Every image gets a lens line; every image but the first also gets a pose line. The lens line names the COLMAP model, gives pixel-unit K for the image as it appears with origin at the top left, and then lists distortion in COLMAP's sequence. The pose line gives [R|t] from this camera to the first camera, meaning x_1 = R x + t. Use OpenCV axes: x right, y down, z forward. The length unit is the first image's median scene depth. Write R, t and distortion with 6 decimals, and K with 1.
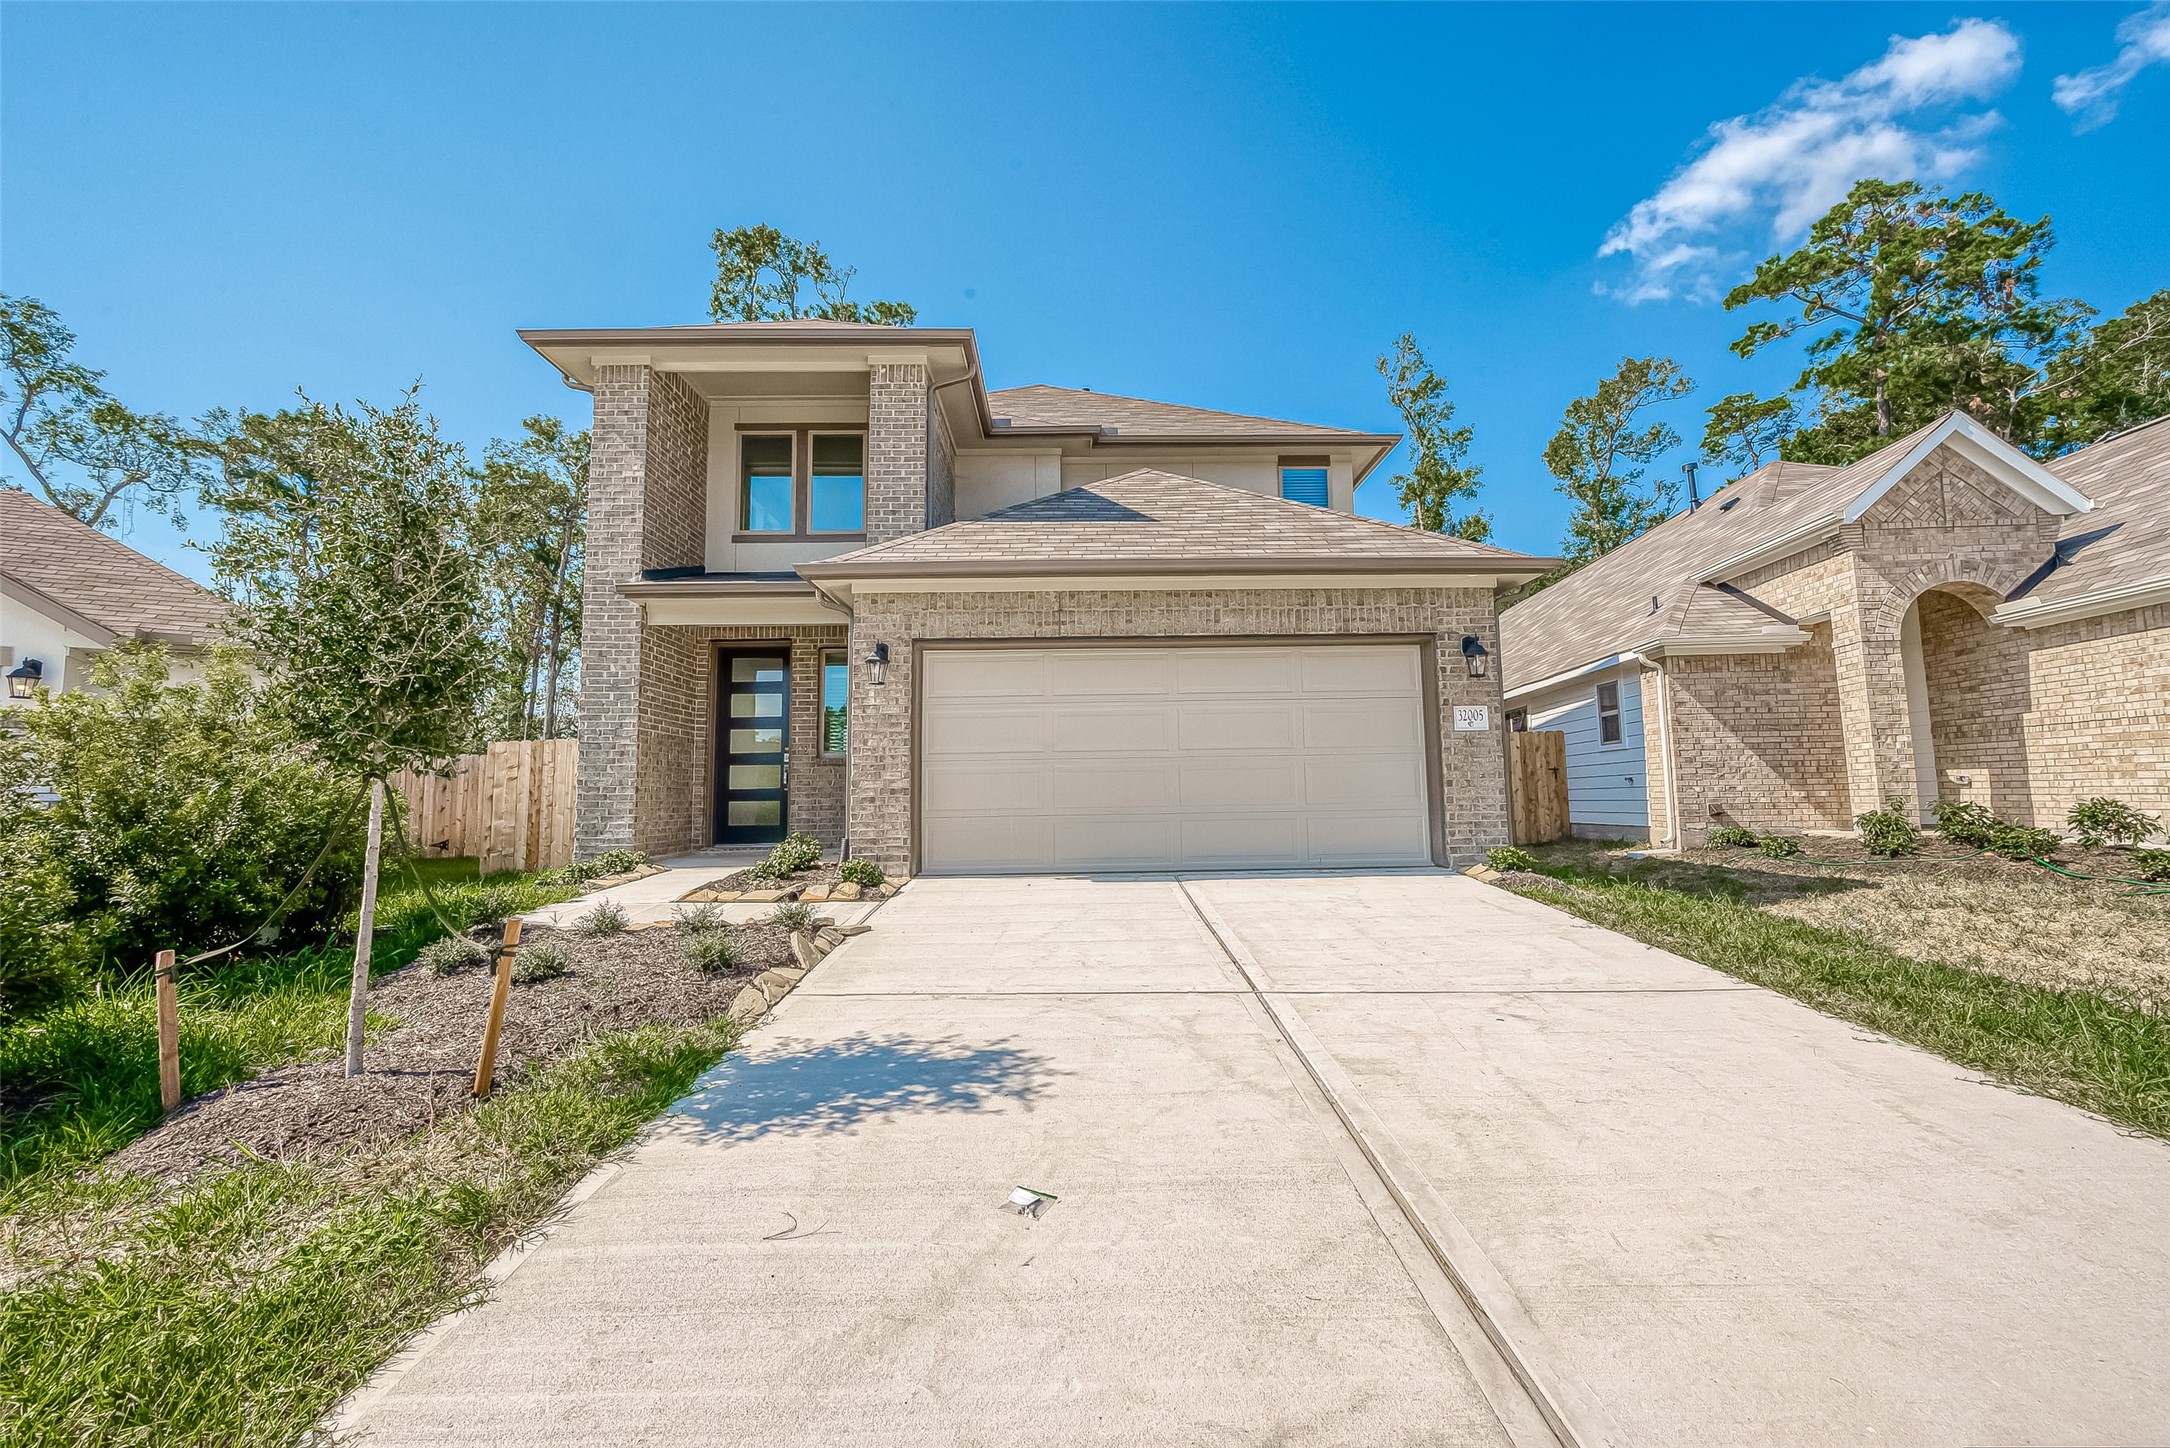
lens RADIAL K [[853.4, 0, 1085.4], [0, 853.4, 719.7], [0, 0, 1]] dist [0.000059, -0.000357]
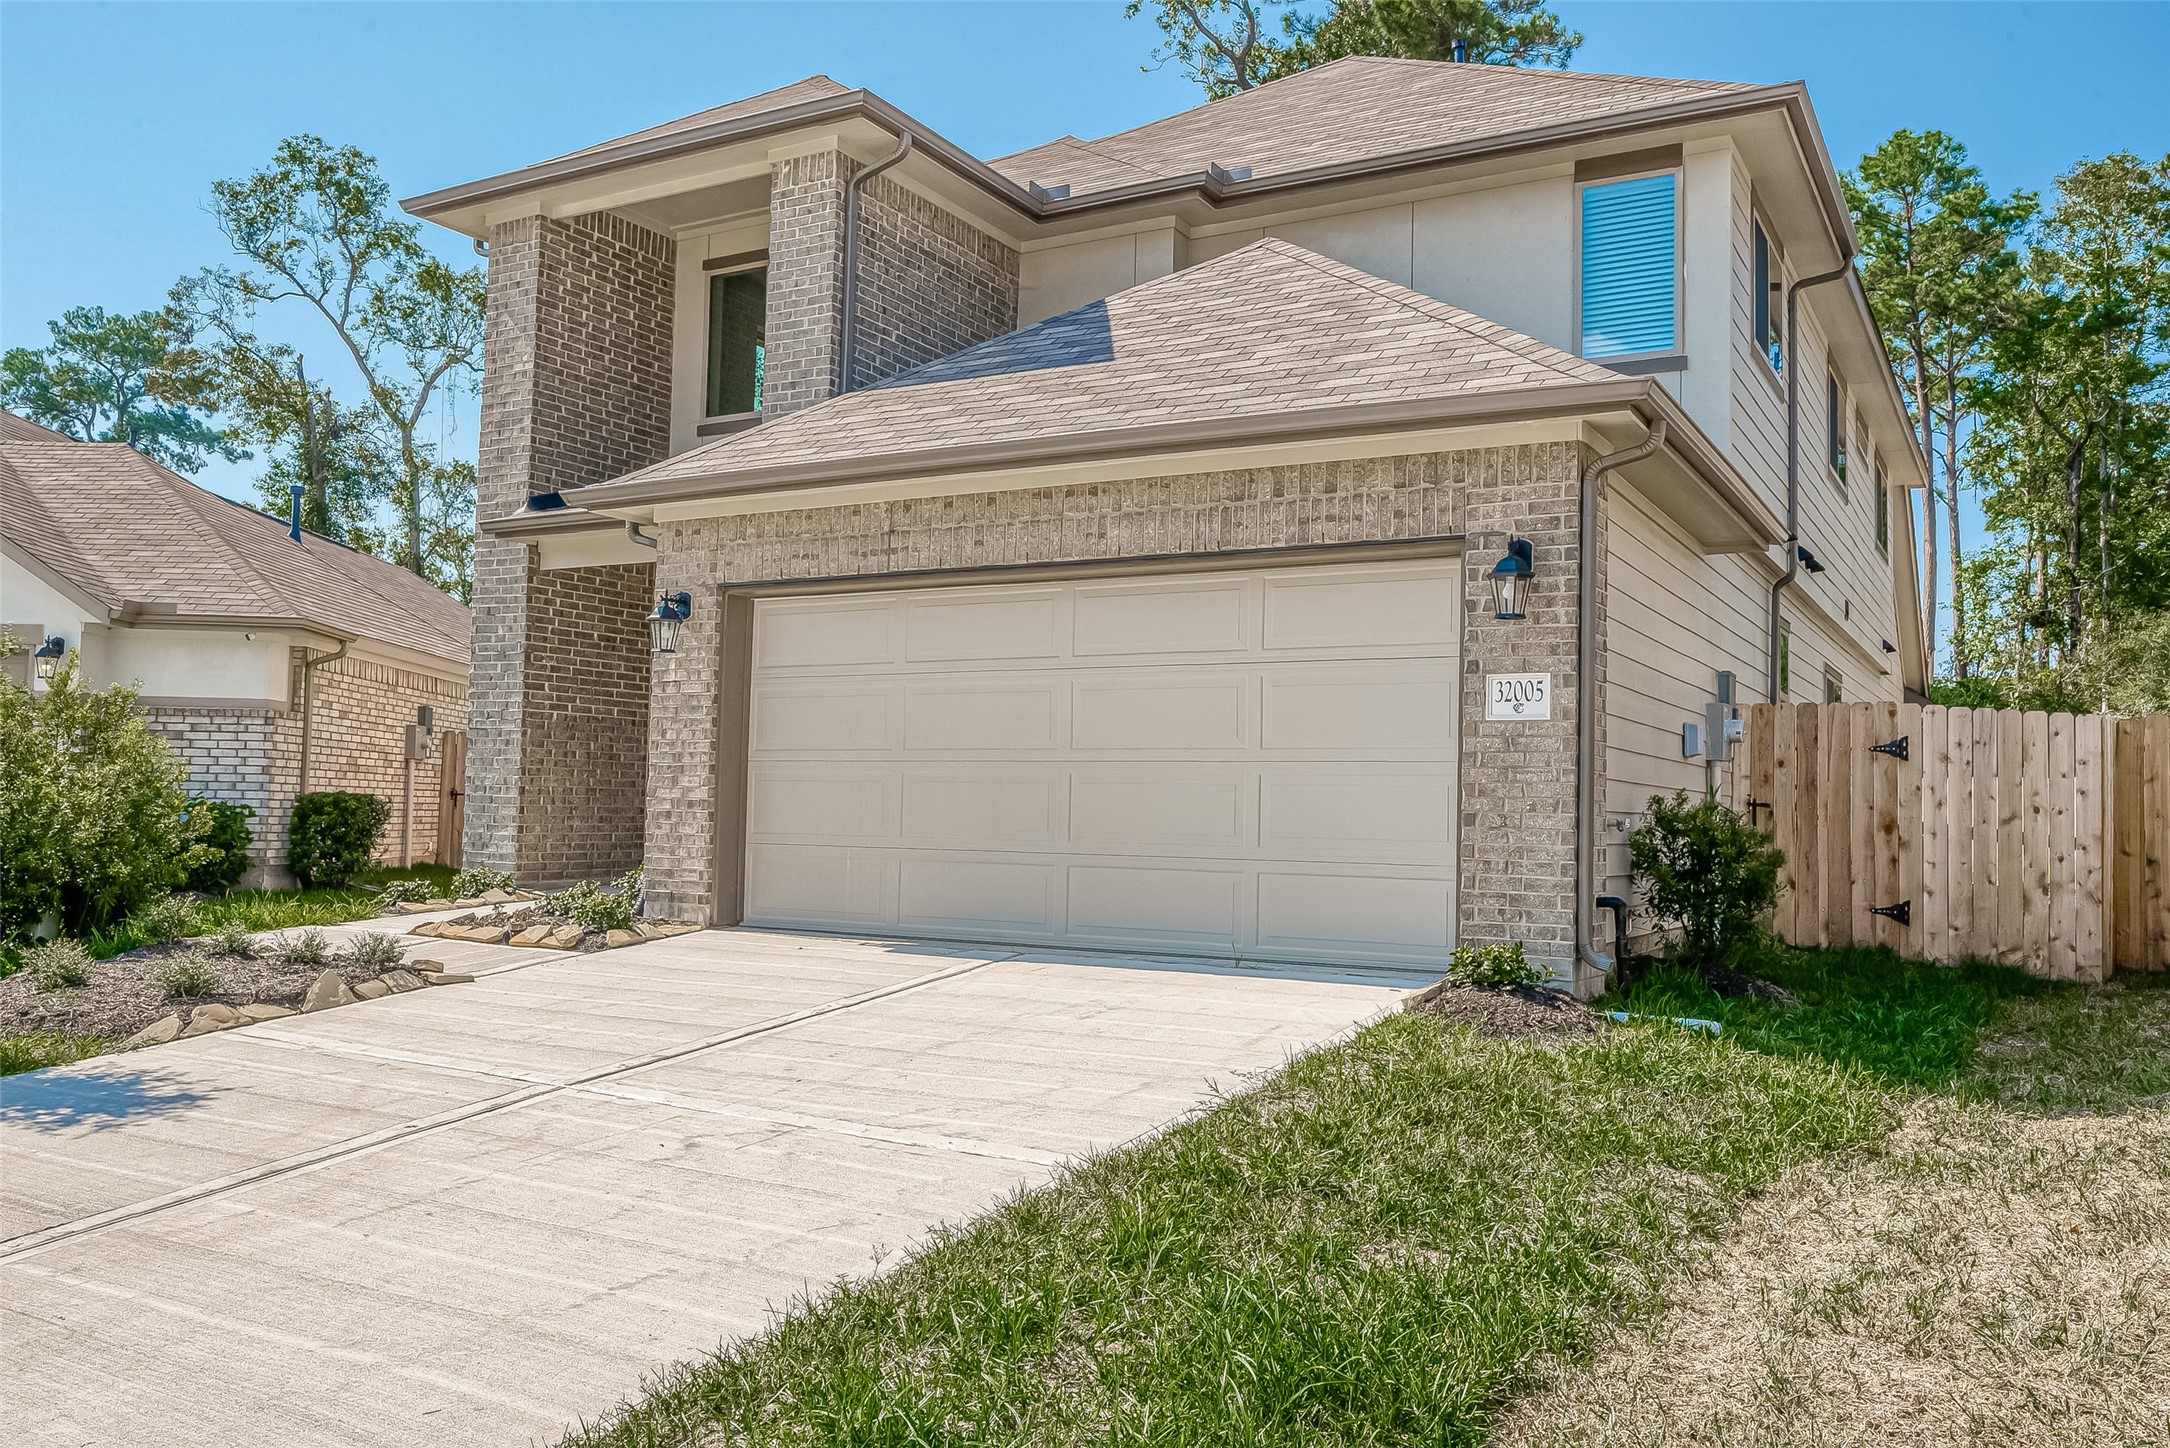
lens RADIAL K [[1676.4, 0, 1095.8], [0, 1676.4, 717.5], [0, 0, 1]] dist [-0.002620, -0.002429]
pose [[0.860683, 0.003613, -0.509128, 0.744615], [0.015386, 0.999334, 0.033100, -0.026996], [0.508908, -0.036322, 0.860054, -0.014852]]
